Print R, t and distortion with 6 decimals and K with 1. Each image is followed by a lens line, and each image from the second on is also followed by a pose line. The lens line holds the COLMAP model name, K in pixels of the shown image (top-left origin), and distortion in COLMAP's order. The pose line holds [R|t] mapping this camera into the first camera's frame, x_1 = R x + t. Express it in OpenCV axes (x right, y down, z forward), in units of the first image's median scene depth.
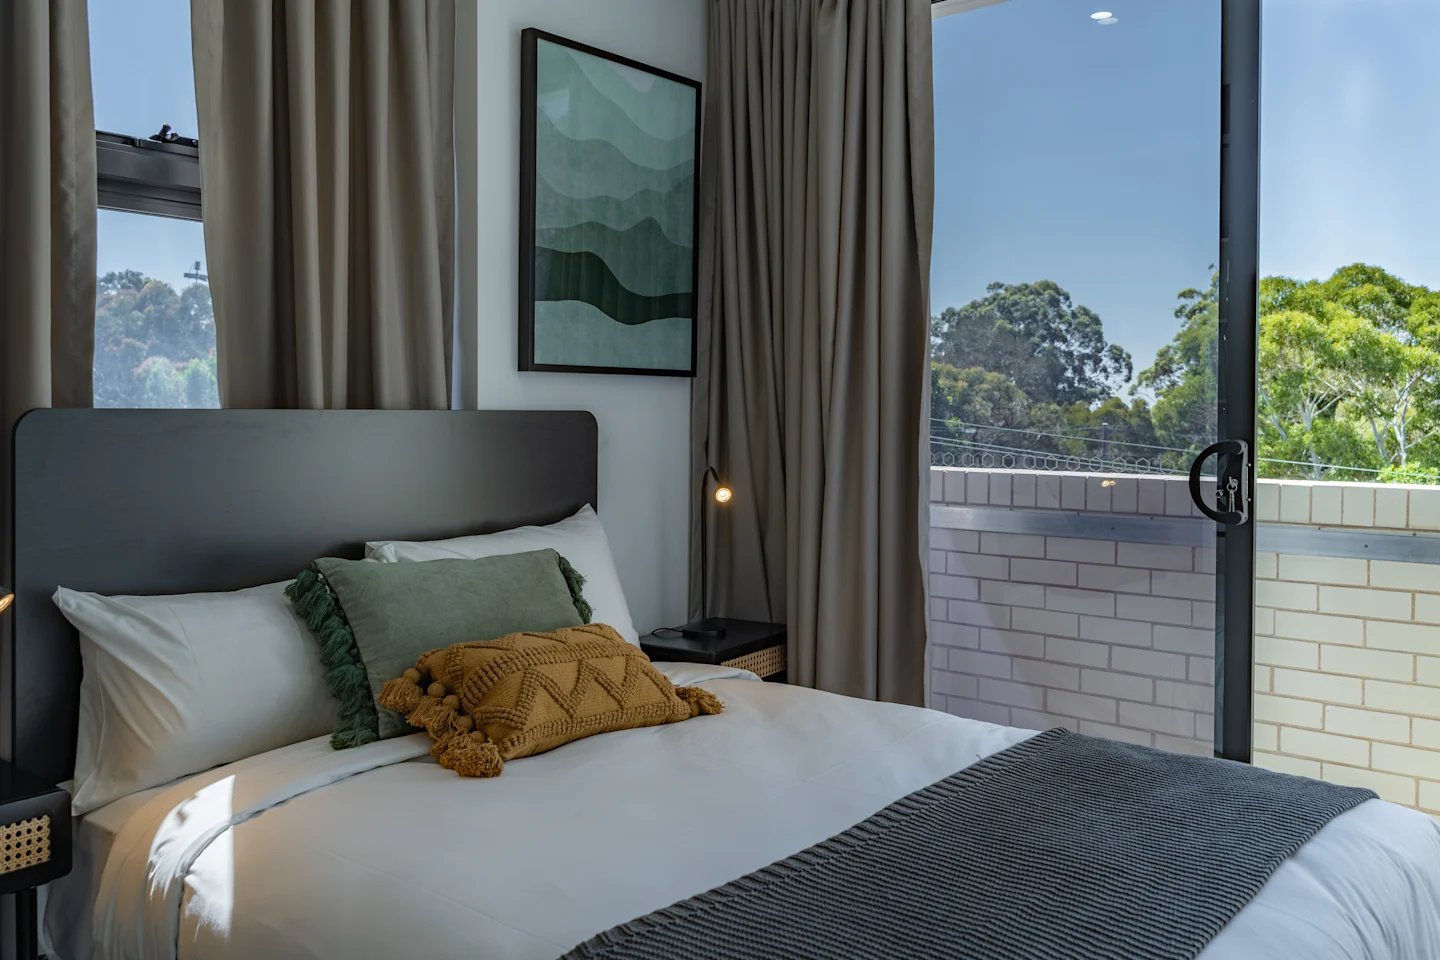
lens RADIAL K [[1158.2, 0, 713.6], [0, 1158.2, 453.2], [0, 0, 1]] dist [-0.004568, -0.006797]
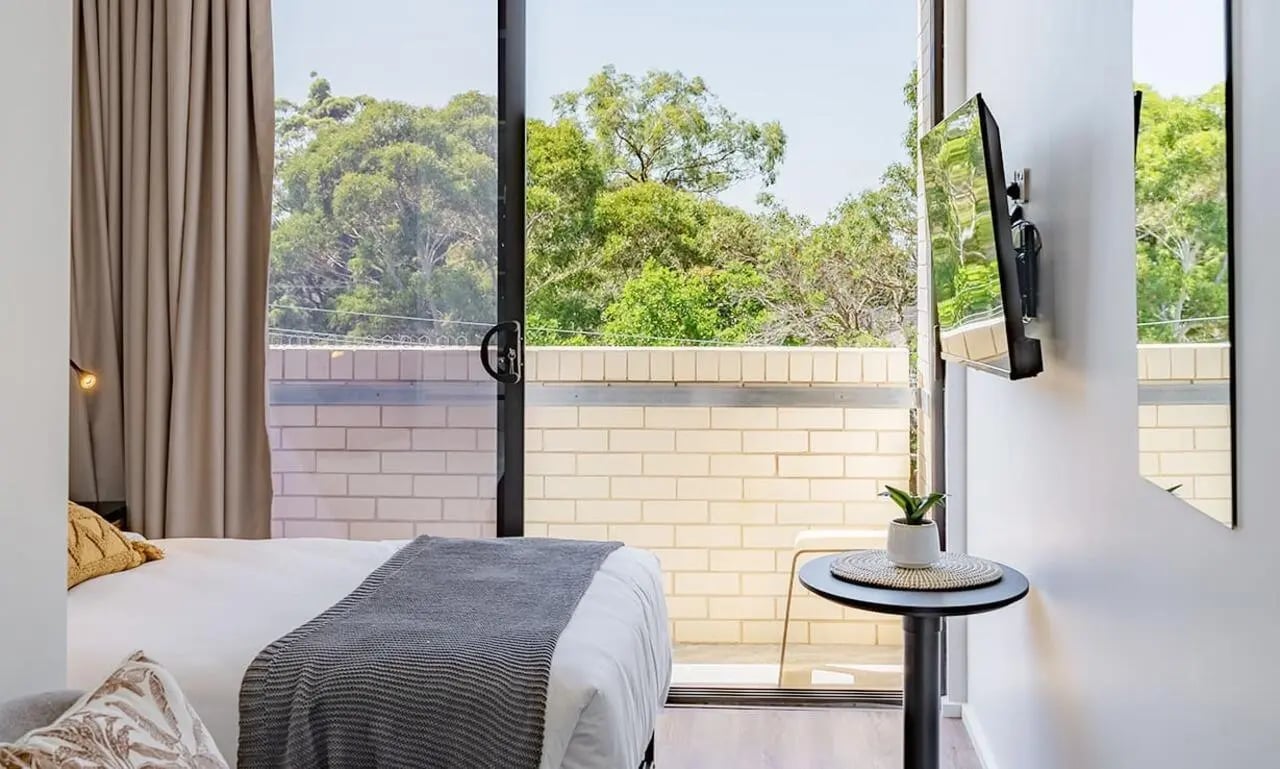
lens RADIAL K [[1751.0, 0, 640.2], [0, 1751.0, 384.4], [0, 0, 1]] dist [-0.025841, 0.000000]
pose [[0.807821, -0.052467, 0.587088, -0.458046], [0.025028, 0.998185, 0.054769, -0.032580], [-0.588896, -0.029550, 0.807669, -0.539423]]
